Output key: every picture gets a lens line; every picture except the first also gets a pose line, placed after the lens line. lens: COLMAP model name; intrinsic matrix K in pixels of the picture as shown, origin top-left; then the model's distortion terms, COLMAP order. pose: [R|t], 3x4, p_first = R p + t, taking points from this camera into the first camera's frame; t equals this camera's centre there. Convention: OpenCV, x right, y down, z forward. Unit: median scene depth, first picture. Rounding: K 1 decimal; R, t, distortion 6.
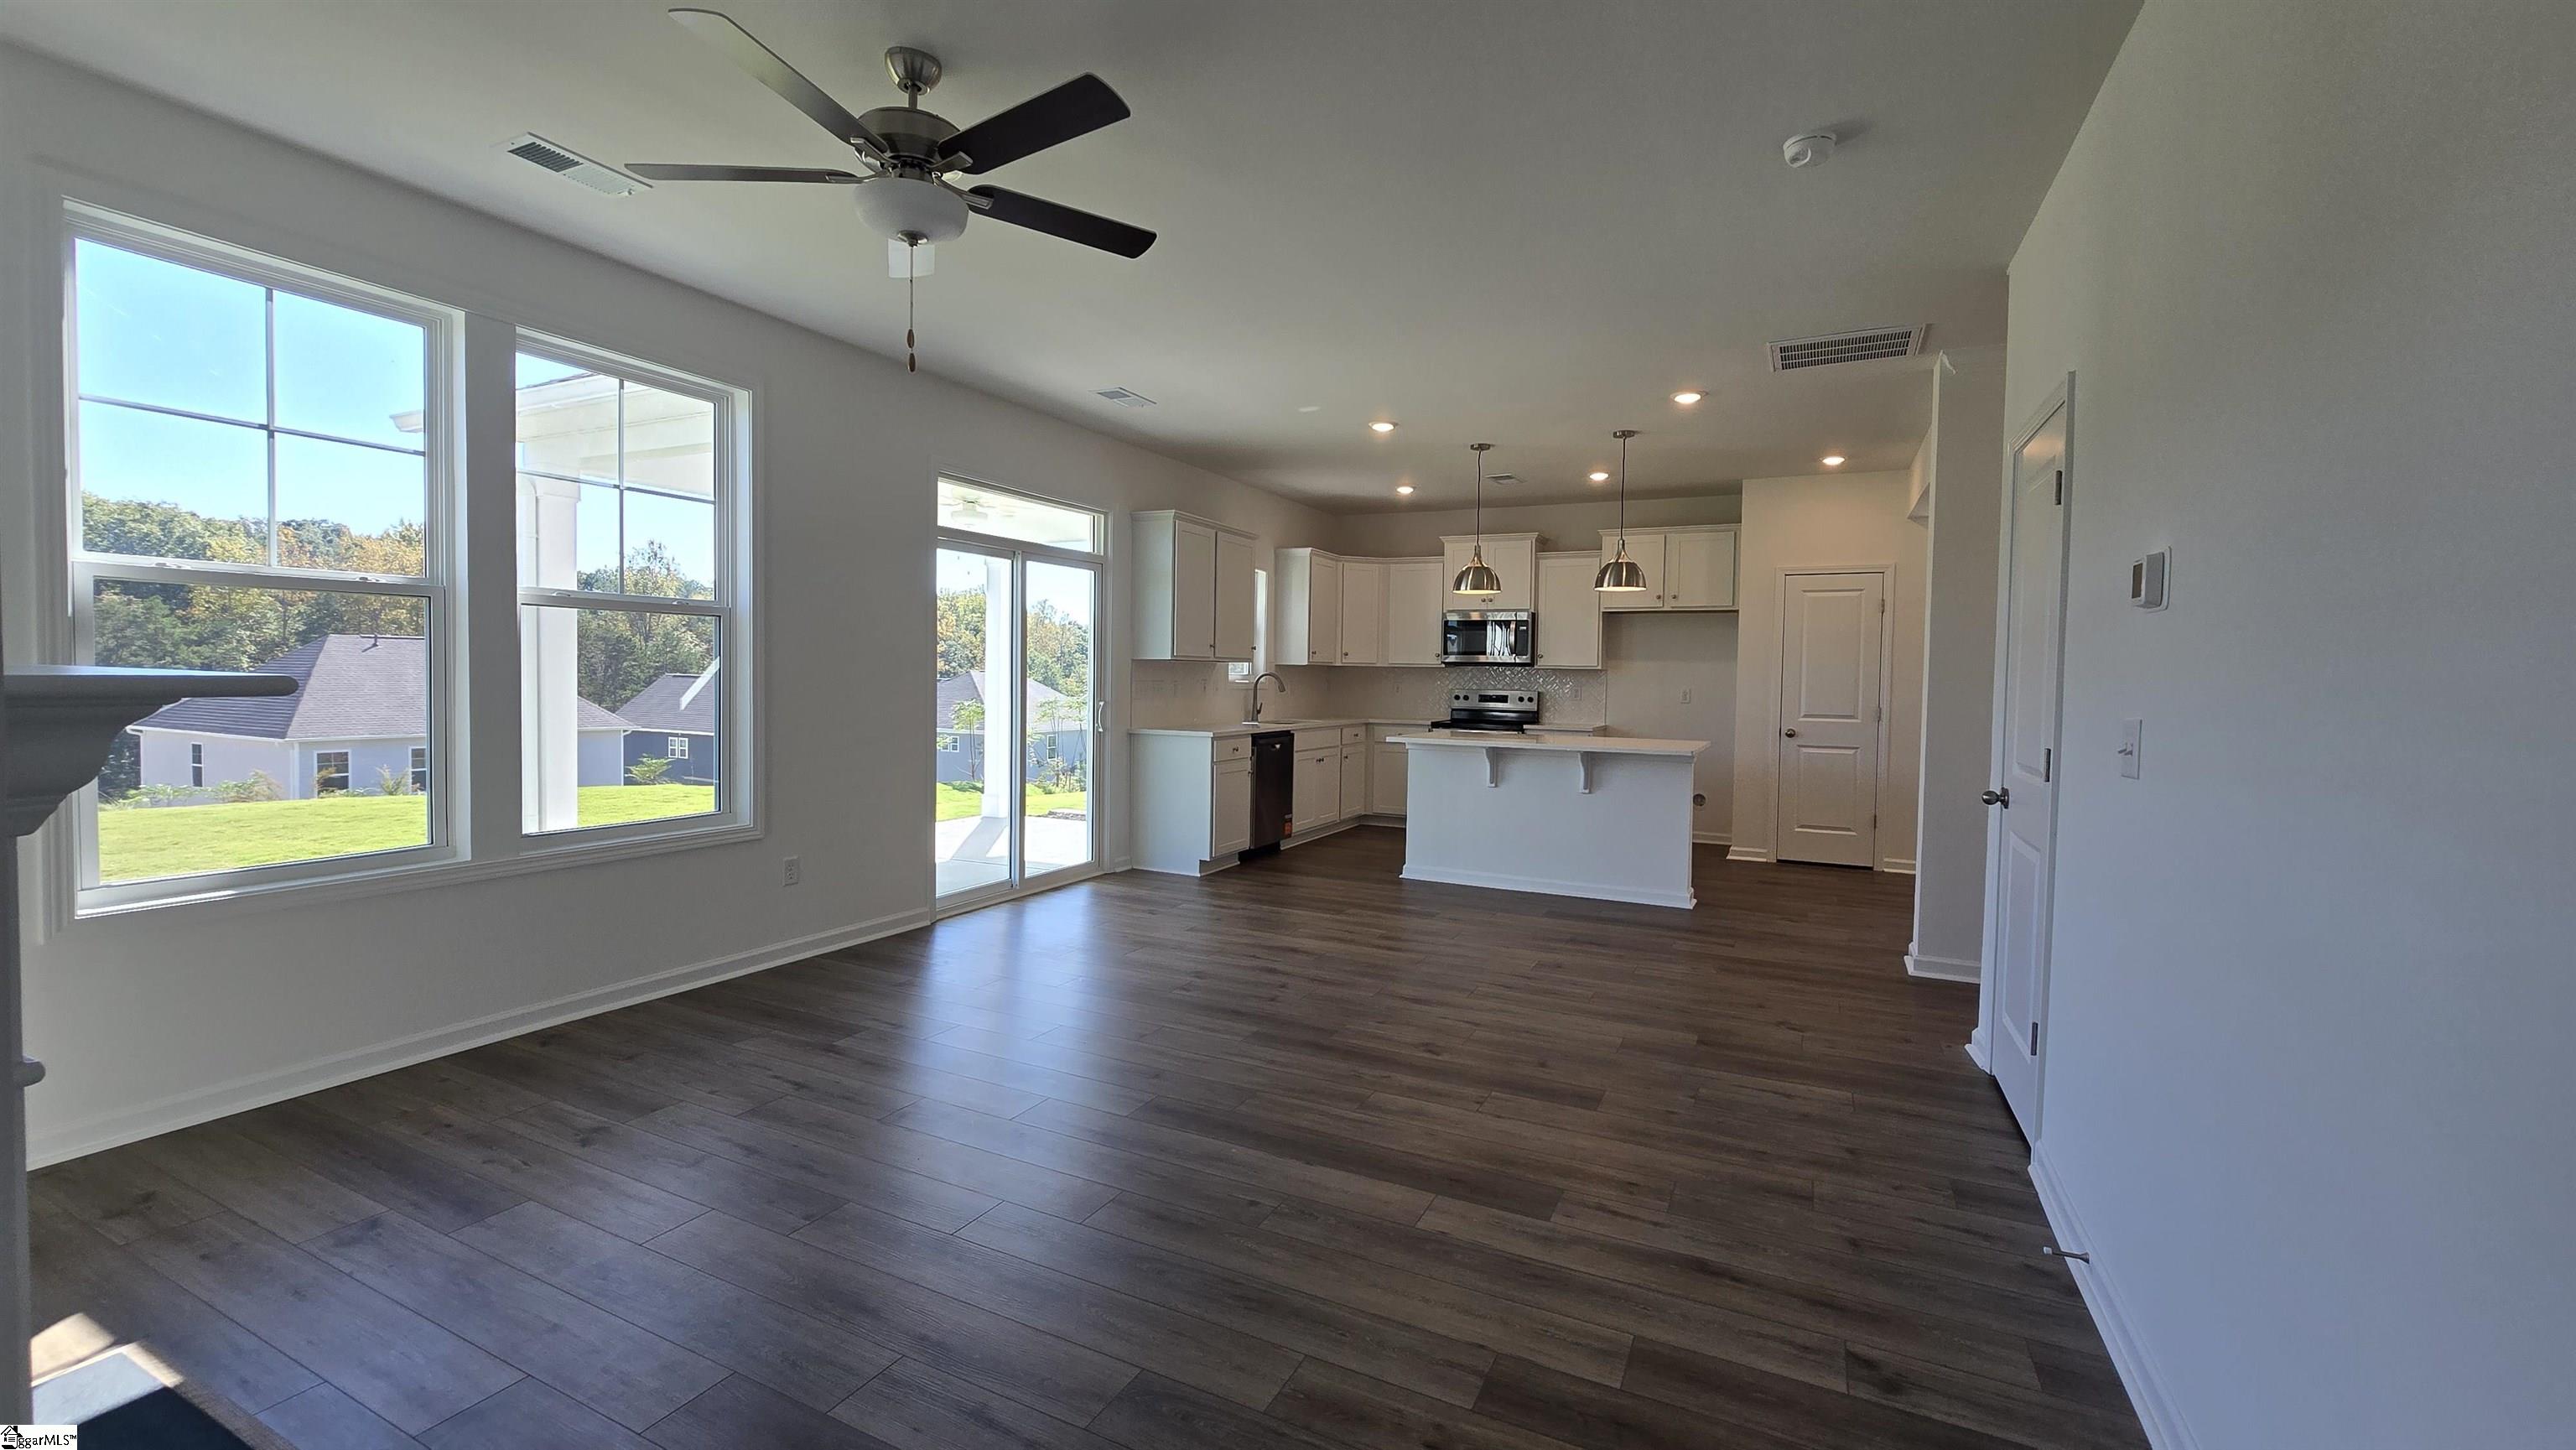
lens RADIAL K [[1049.8, 0, 1282.2], [0, 1049.8, 711.3], [0, 0, 1]] dist [-0.001761, 0.000209]
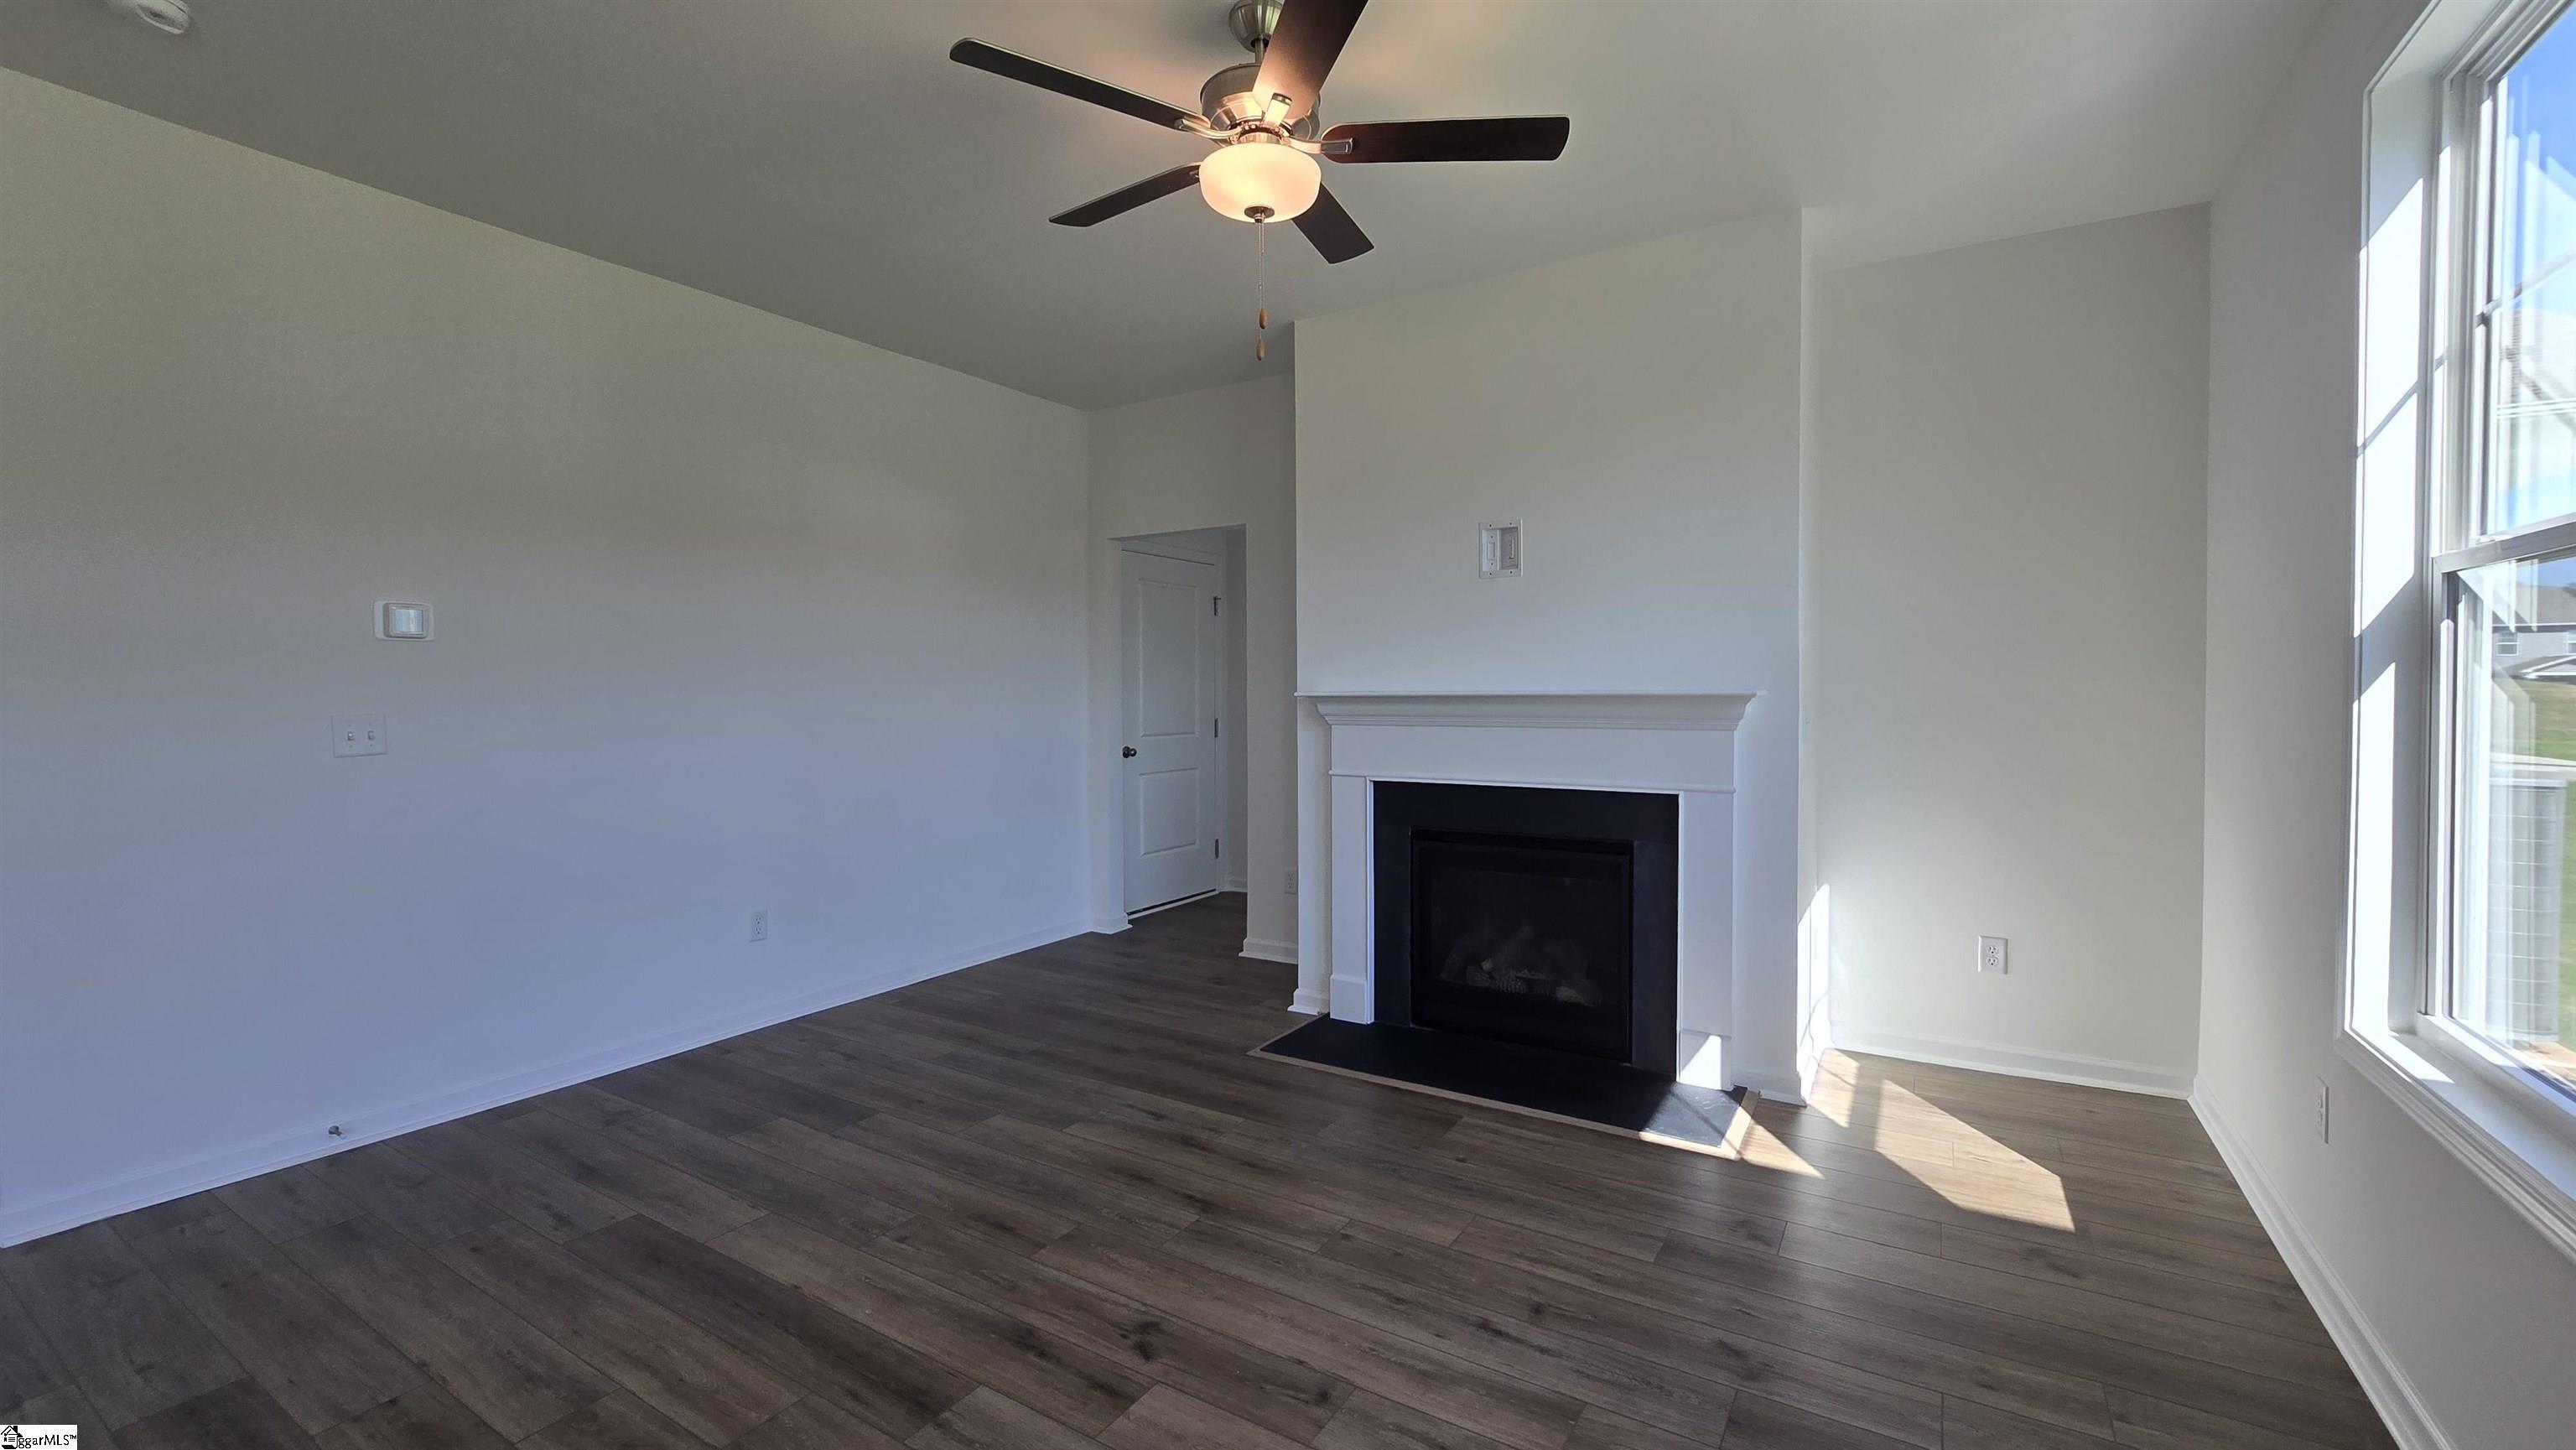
lens RADIAL K [[1049.8, 0, 1282.2], [0, 1049.8, 711.3], [0, 0, 1]] dist [-0.001761, 0.000209]
pose [[-0.995061, -0.014094, 0.098255, -0.345844], [-0.008374, 0.998259, 0.058383, -0.055847], [-0.098907, 0.057272, -0.993447, 1.414284]]
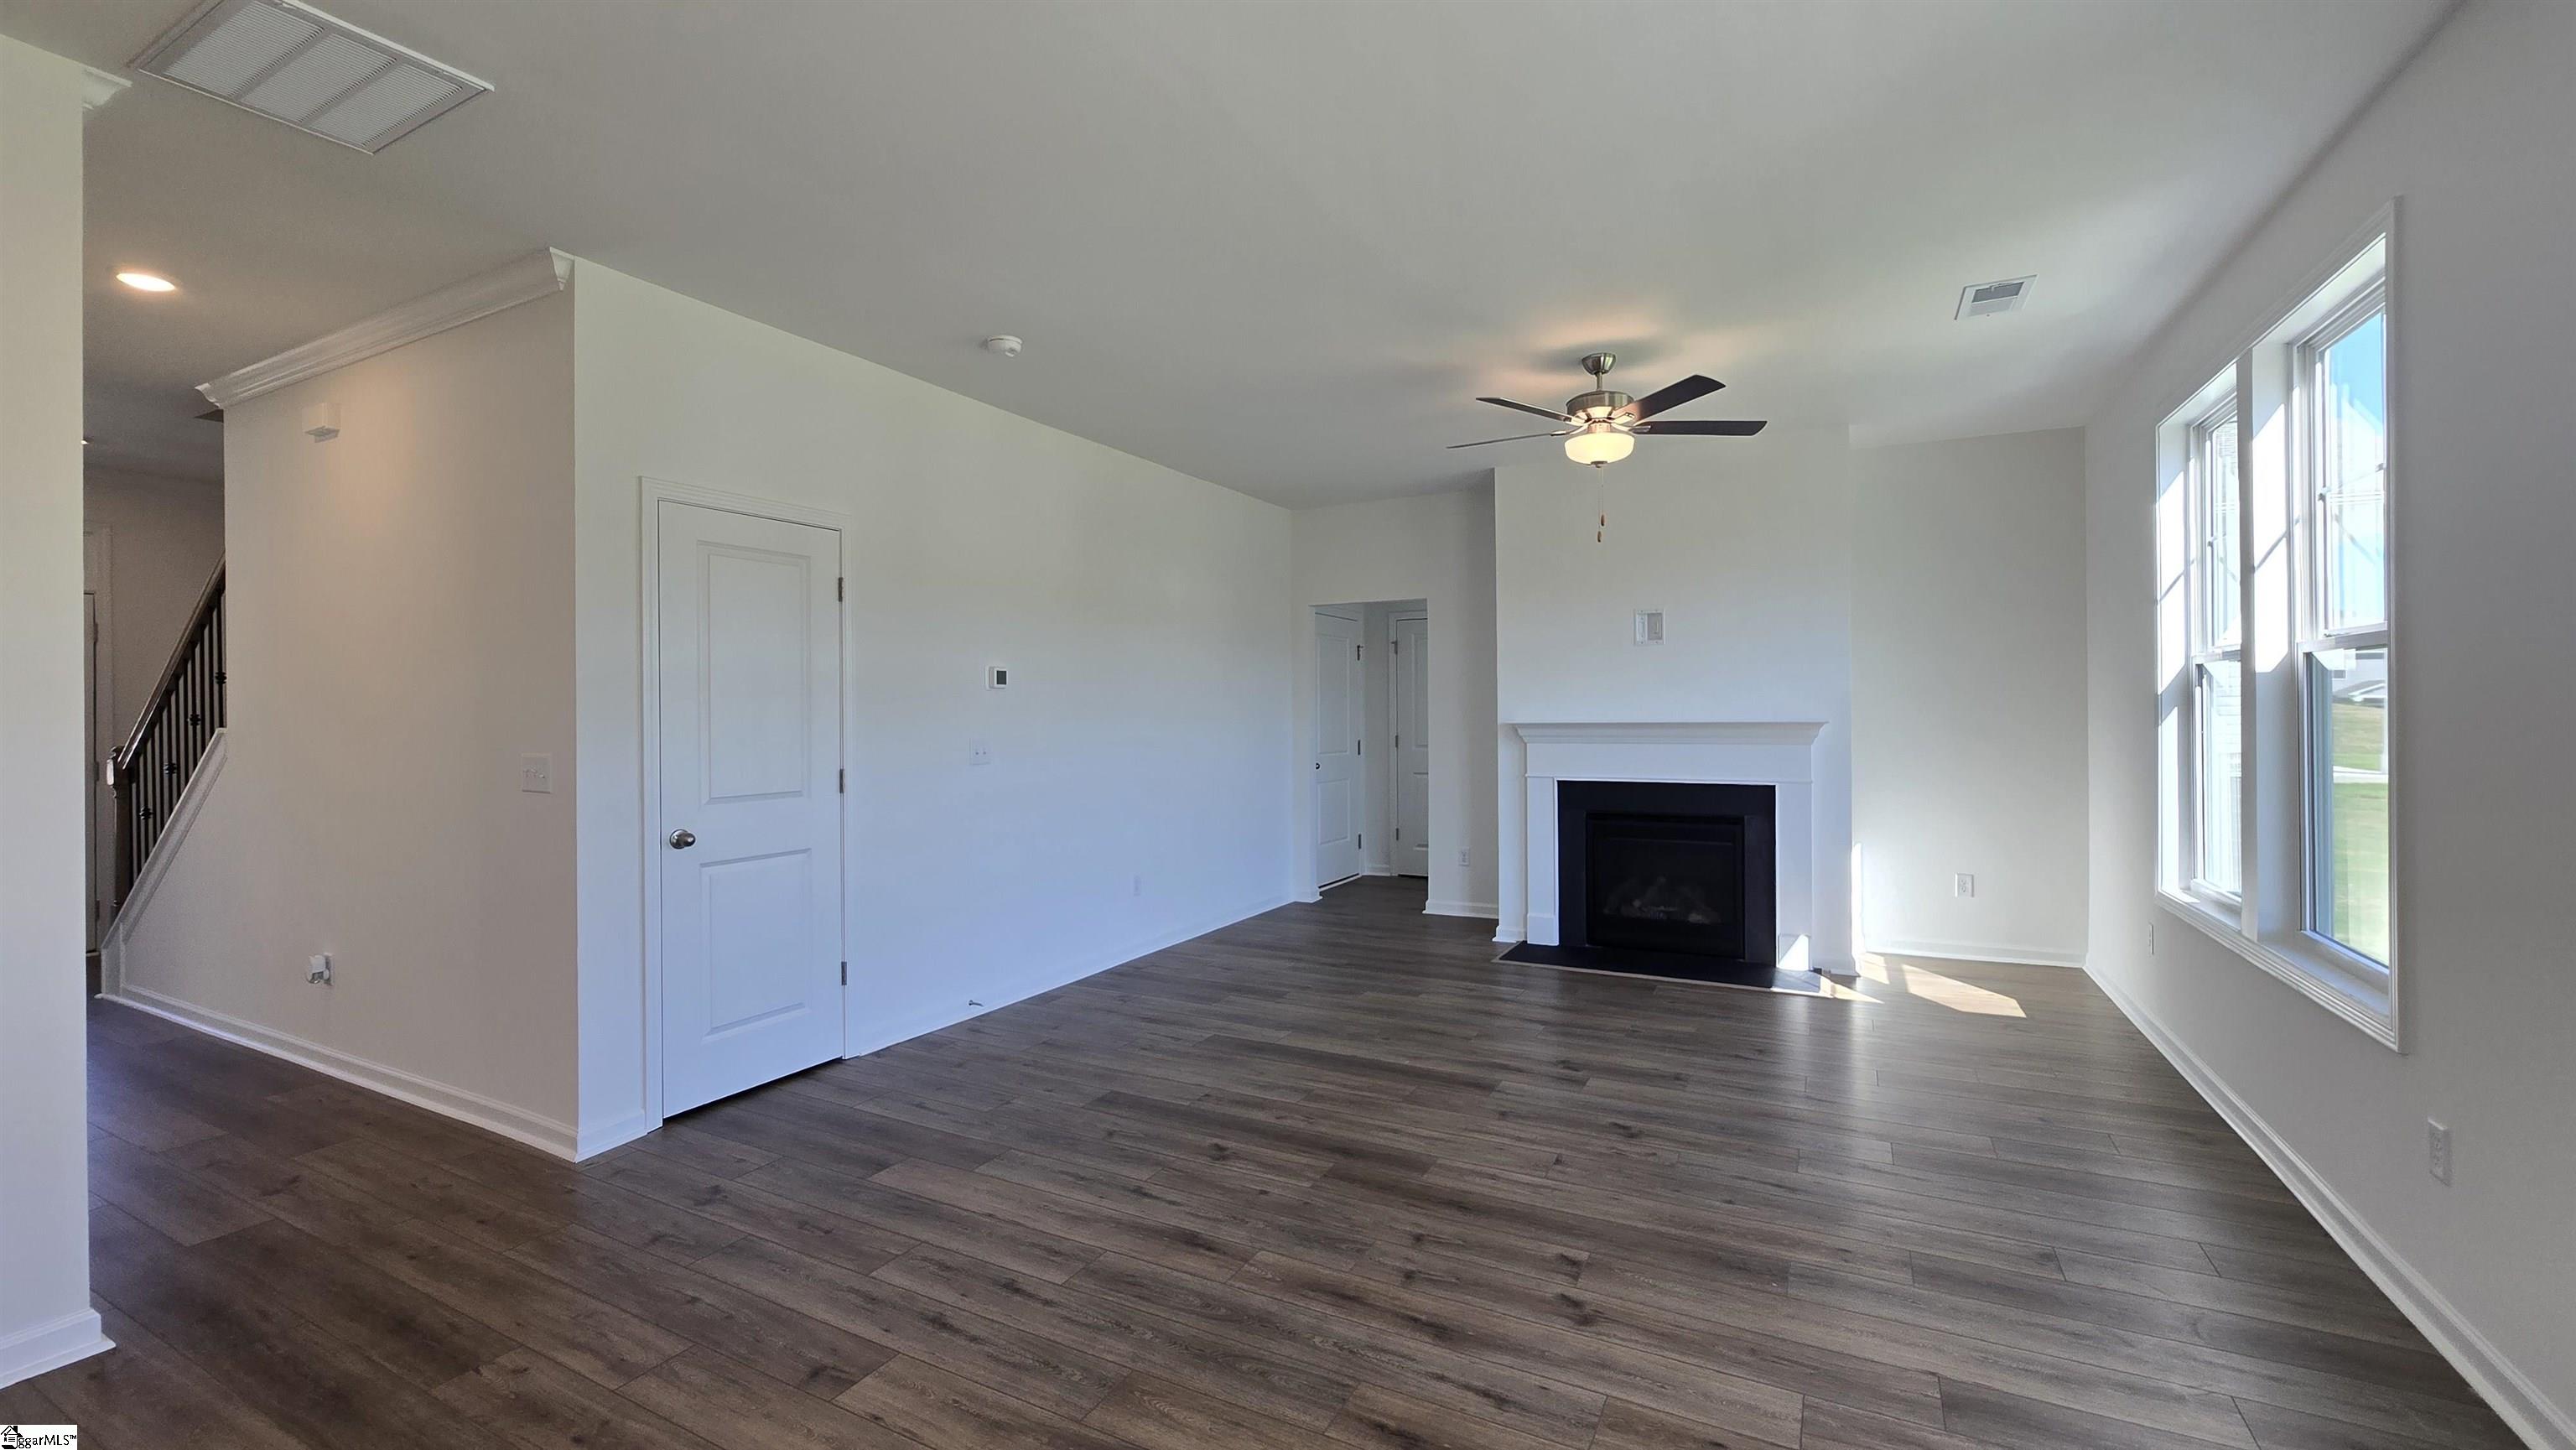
lens RADIAL K [[1049.8, 0, 1282.2], [0, 1049.8, 711.3], [0, 0, 1]] dist [-0.001761, 0.000209]
pose [[-0.999578, -0.009477, 0.027470, 0.072718], [-0.008503, 0.999339, 0.035337, -0.082630], [-0.027787, 0.035089, -0.998998, 1.982609]]
